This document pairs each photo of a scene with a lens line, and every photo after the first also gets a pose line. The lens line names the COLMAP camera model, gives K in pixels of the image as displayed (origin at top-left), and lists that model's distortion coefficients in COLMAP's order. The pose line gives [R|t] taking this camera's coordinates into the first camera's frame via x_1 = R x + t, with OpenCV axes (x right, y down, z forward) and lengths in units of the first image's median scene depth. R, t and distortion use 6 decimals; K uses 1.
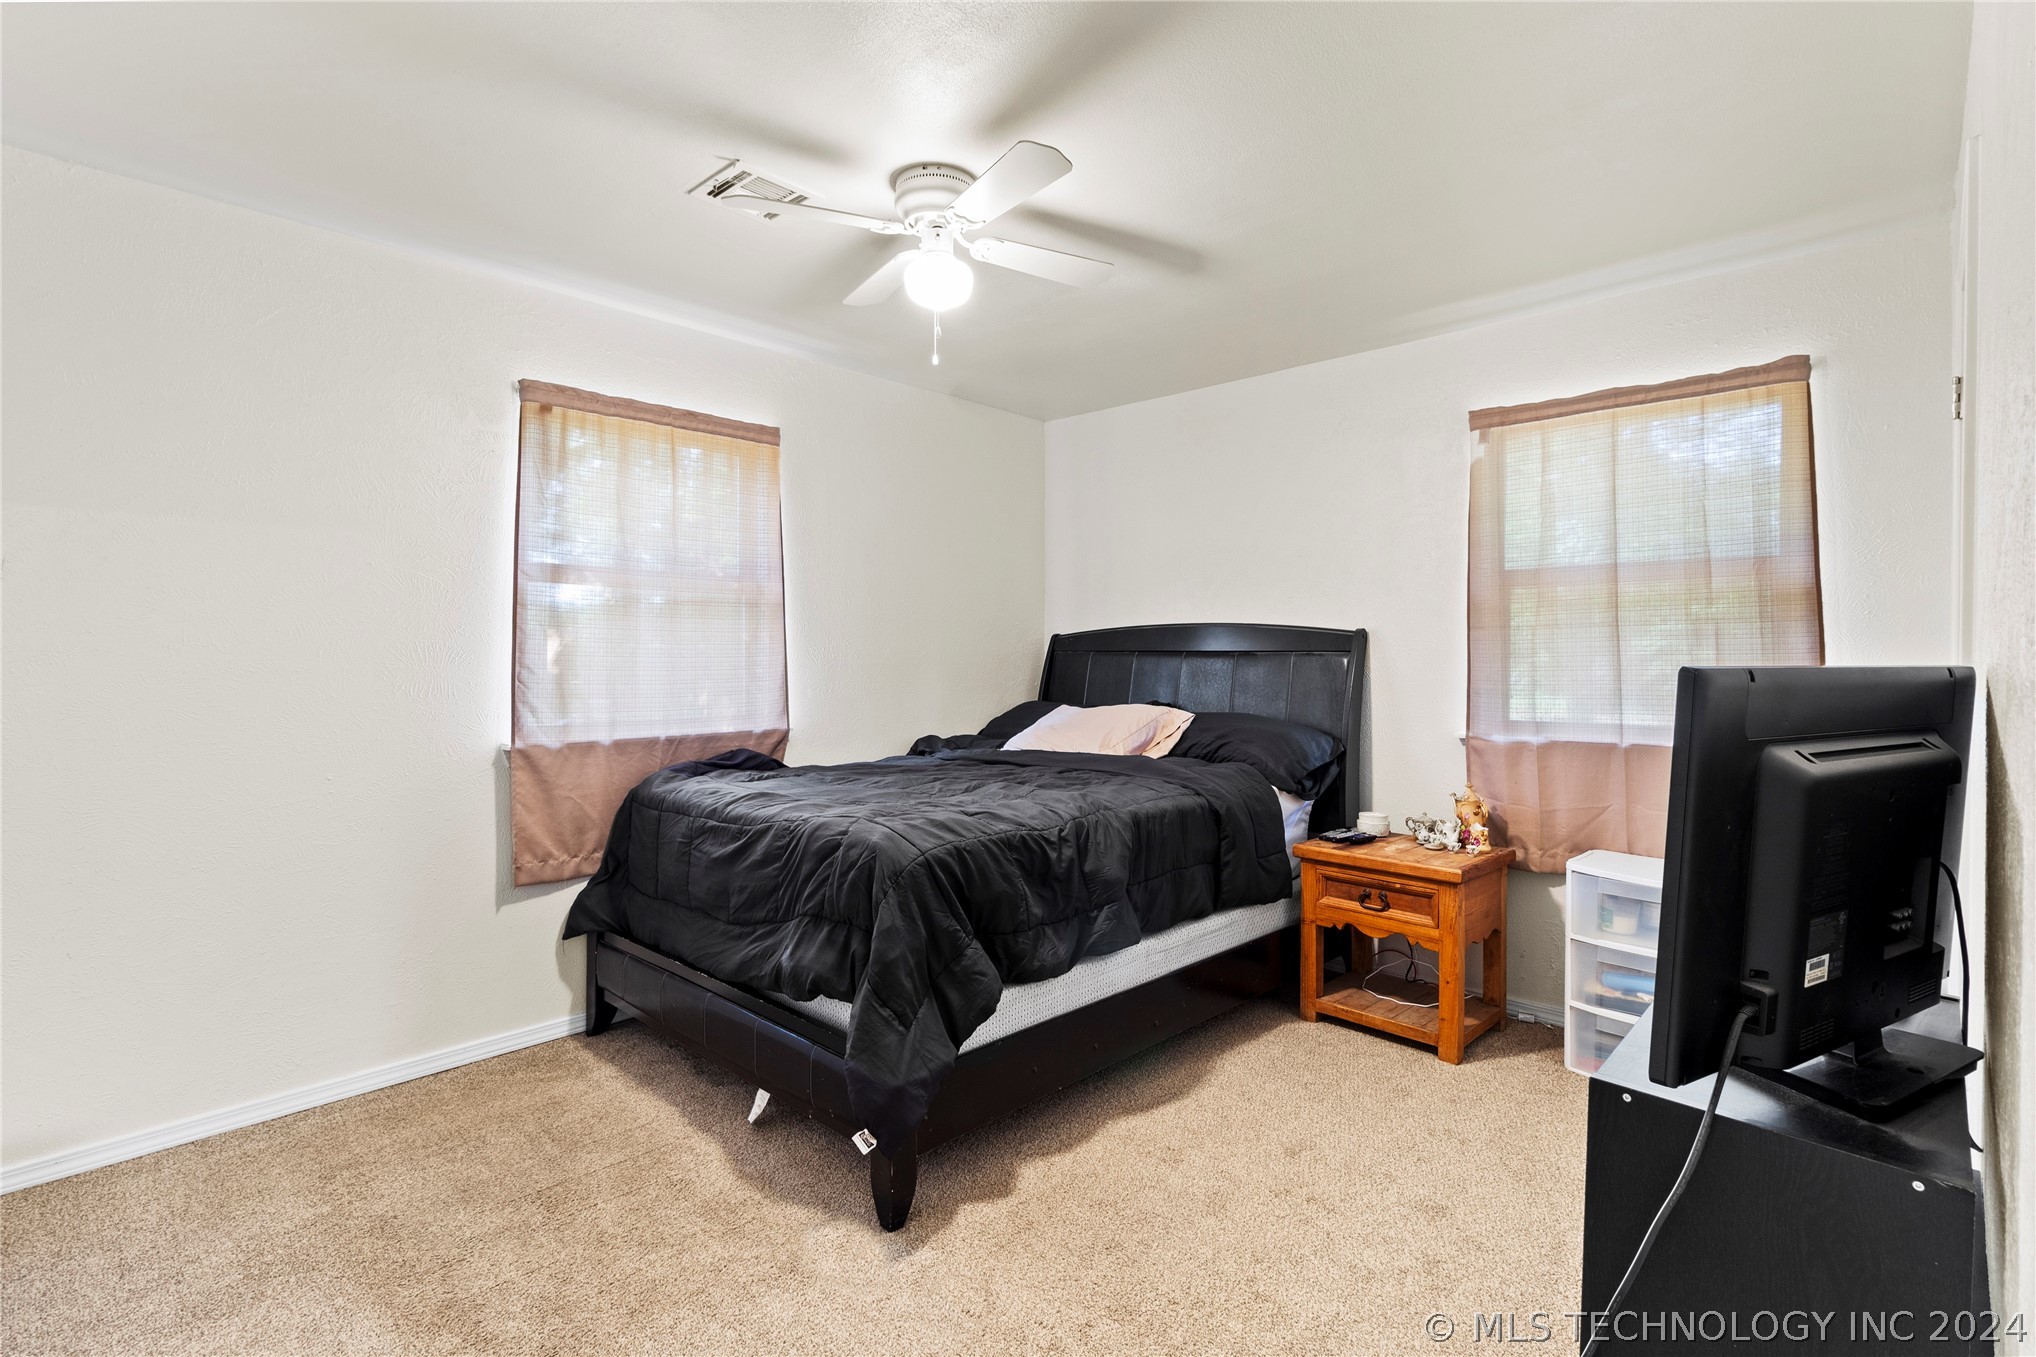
lens RADIAL K [[947.6, 0, 1032.7], [0, 947.6, 654.7], [0, 0, 1]] dist [0.000903, 0.000268]
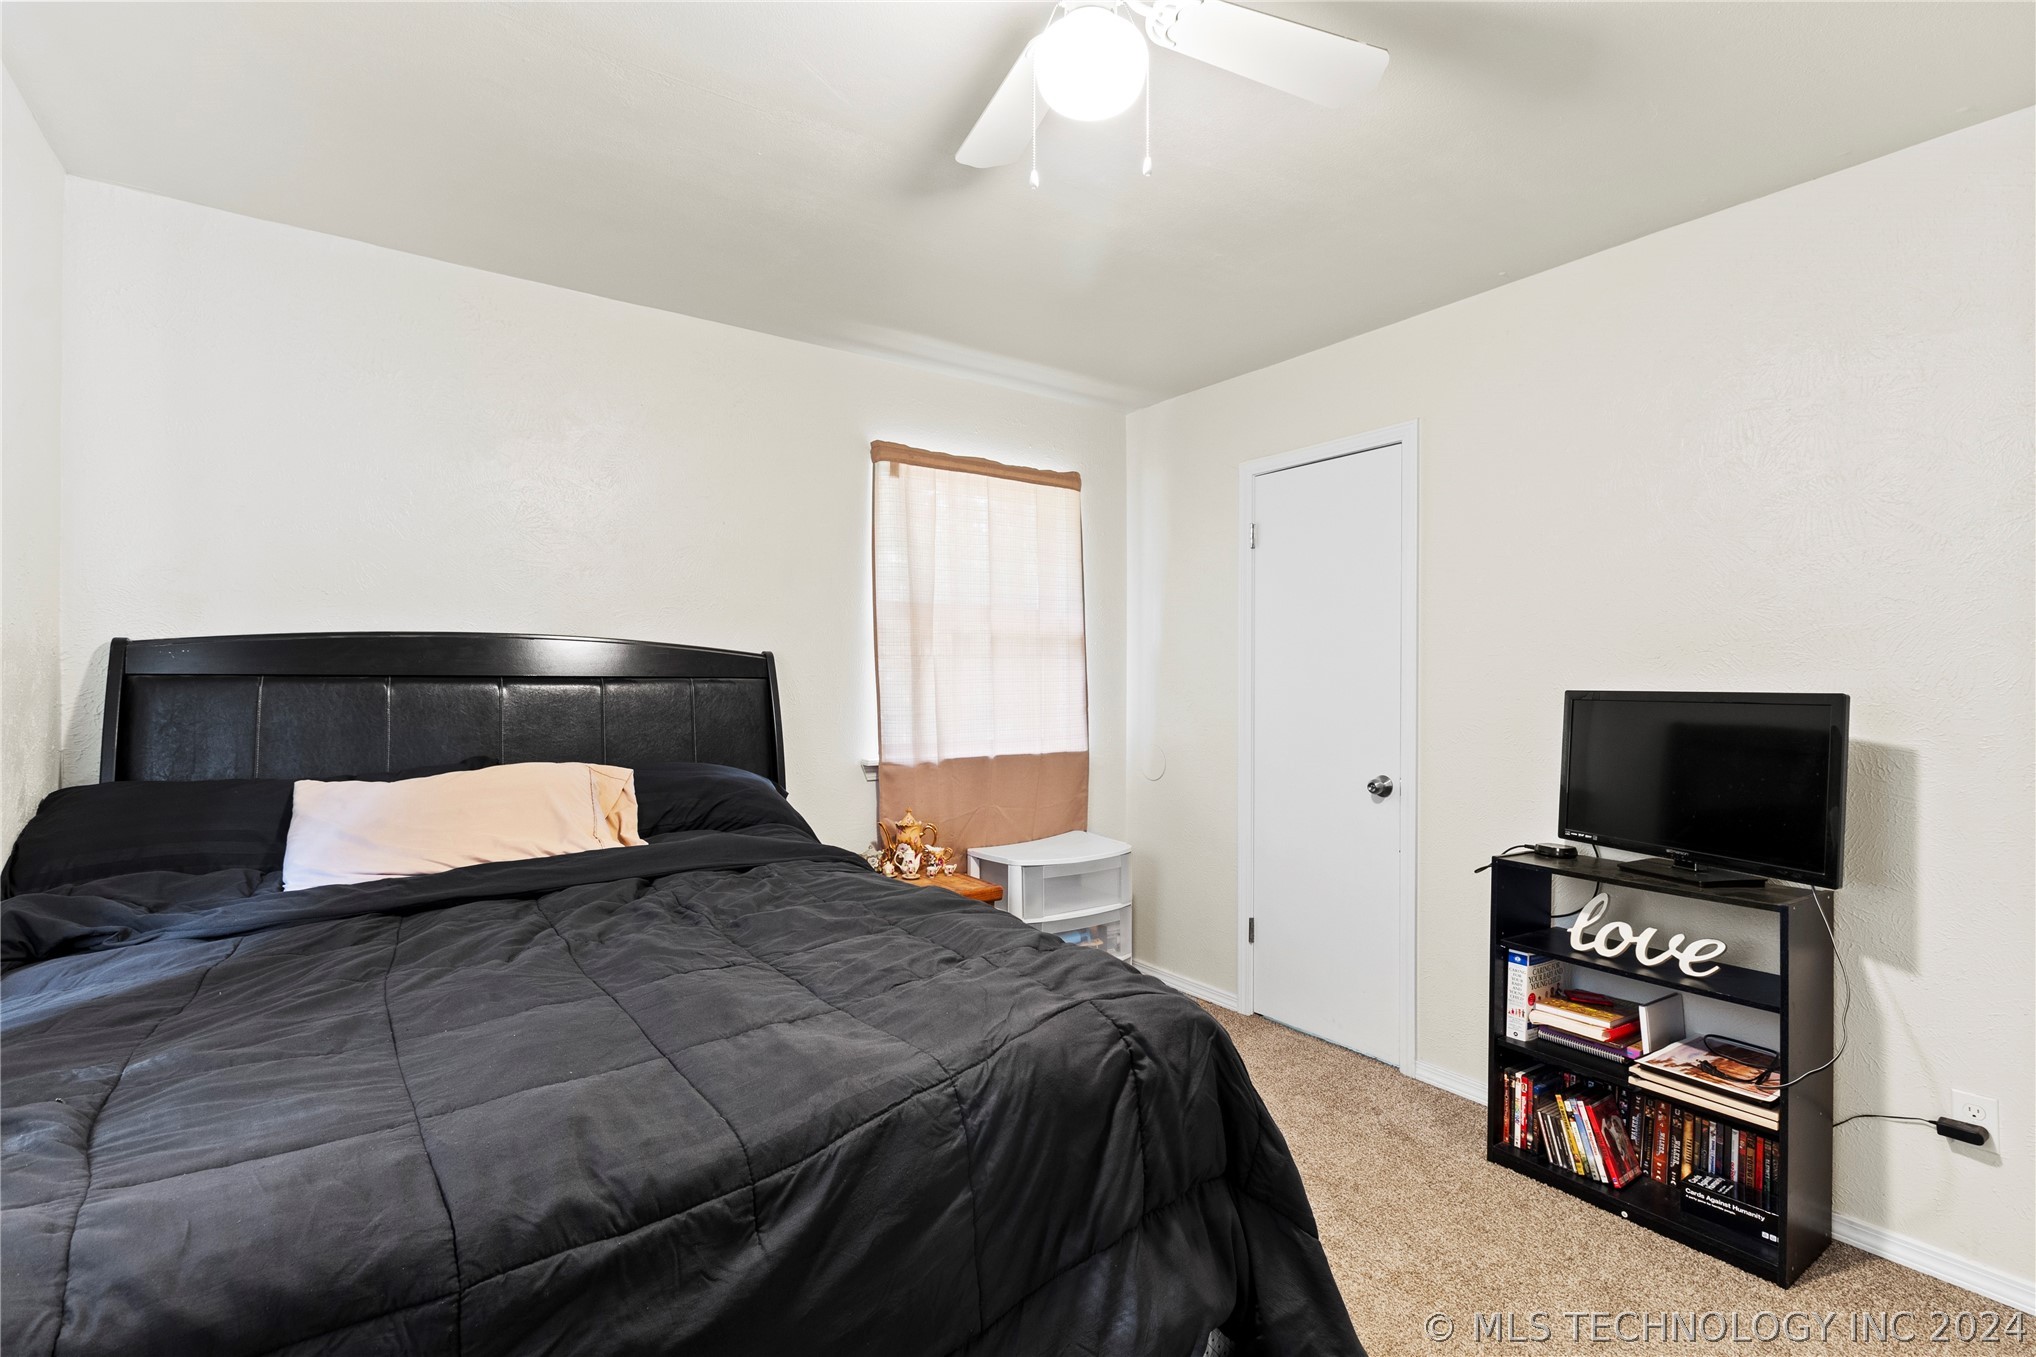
lens RADIAL K [[940.4, 0, 1024.5], [0, 940.4, 673.9], [0, 0, 1]] dist [0.001458, 0.000905]
pose [[0.192864, 0.001137, 0.981225, -0.494014], [-0.006032, 0.999982, 0.000027, -0.009590], [-0.981207, -0.005924, 0.192867, 0.660037]]
